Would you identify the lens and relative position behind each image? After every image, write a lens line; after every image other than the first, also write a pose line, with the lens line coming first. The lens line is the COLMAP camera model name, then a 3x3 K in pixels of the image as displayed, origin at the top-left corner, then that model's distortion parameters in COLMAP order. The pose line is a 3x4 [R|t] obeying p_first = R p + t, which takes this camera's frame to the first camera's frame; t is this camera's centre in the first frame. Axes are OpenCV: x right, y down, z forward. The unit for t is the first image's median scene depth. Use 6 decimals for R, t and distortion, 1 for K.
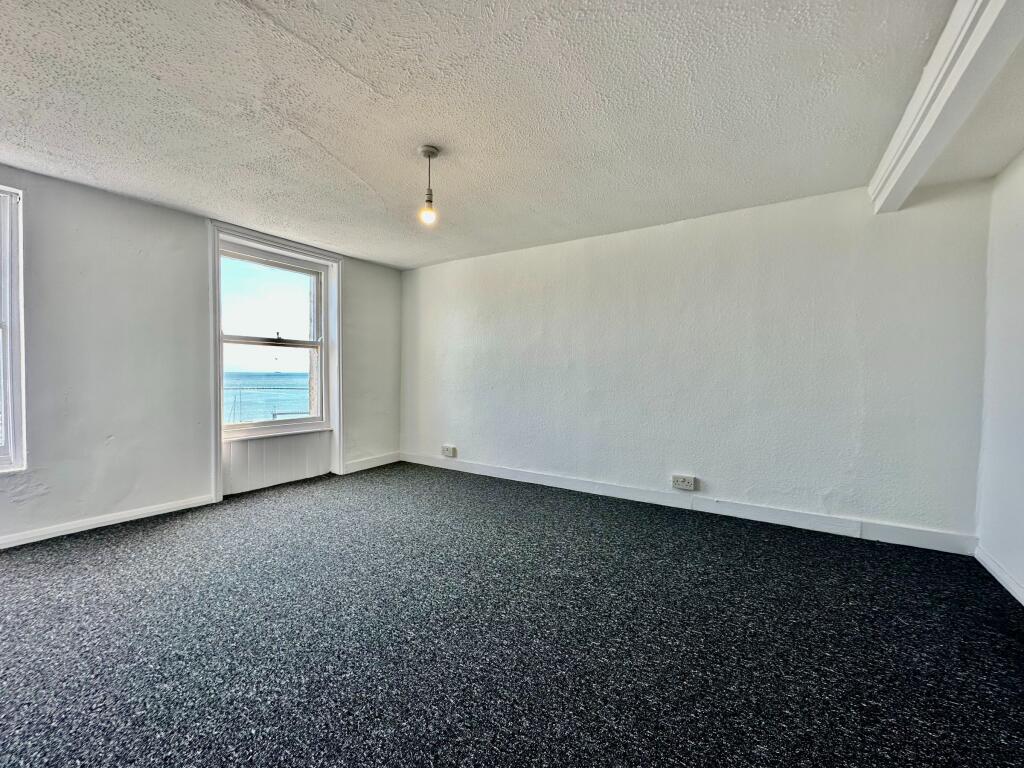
lens RADIAL K [[409.6, 0, 515.4], [0, 409.6, 388.3], [0, 0, 1]] dist [-0.004632, 0.000870]
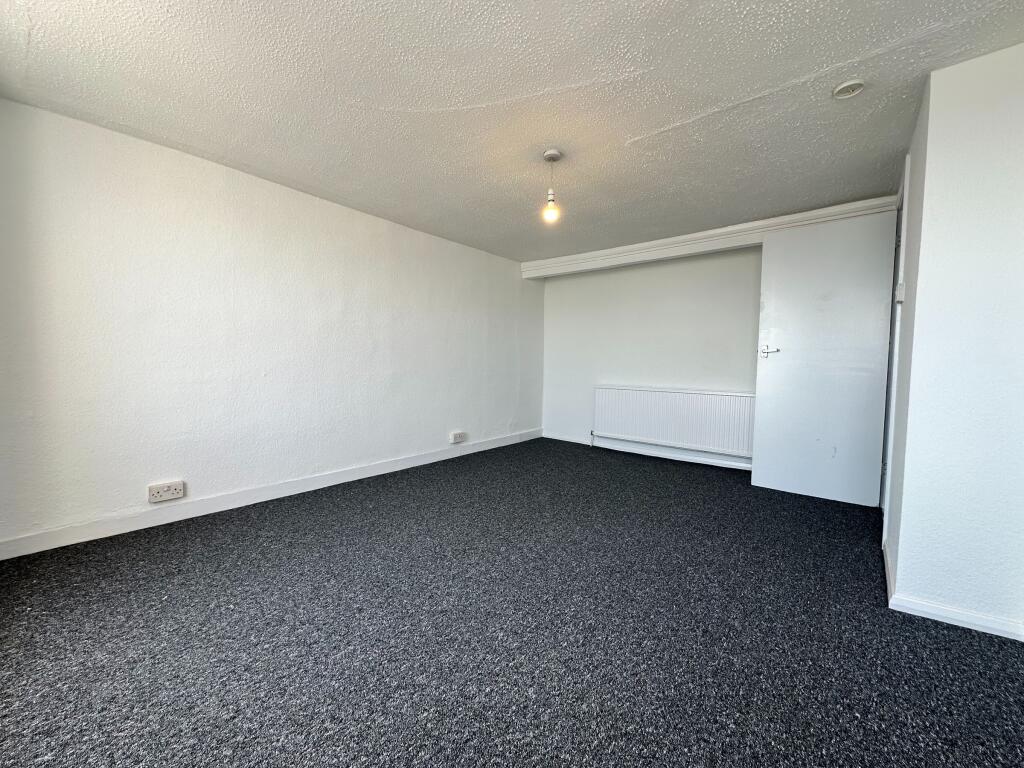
lens RADIAL K [[409.6, 0, 516.6], [0, 409.6, 385.3], [0, 0, 1]] dist [-0.004632, 0.000870]
pose [[0.114762, -0.055405, 0.991847, -0.900493], [0.027056, 0.998247, 0.052632, -0.008225], [-0.993024, 0.020796, 0.116060, 0.650437]]
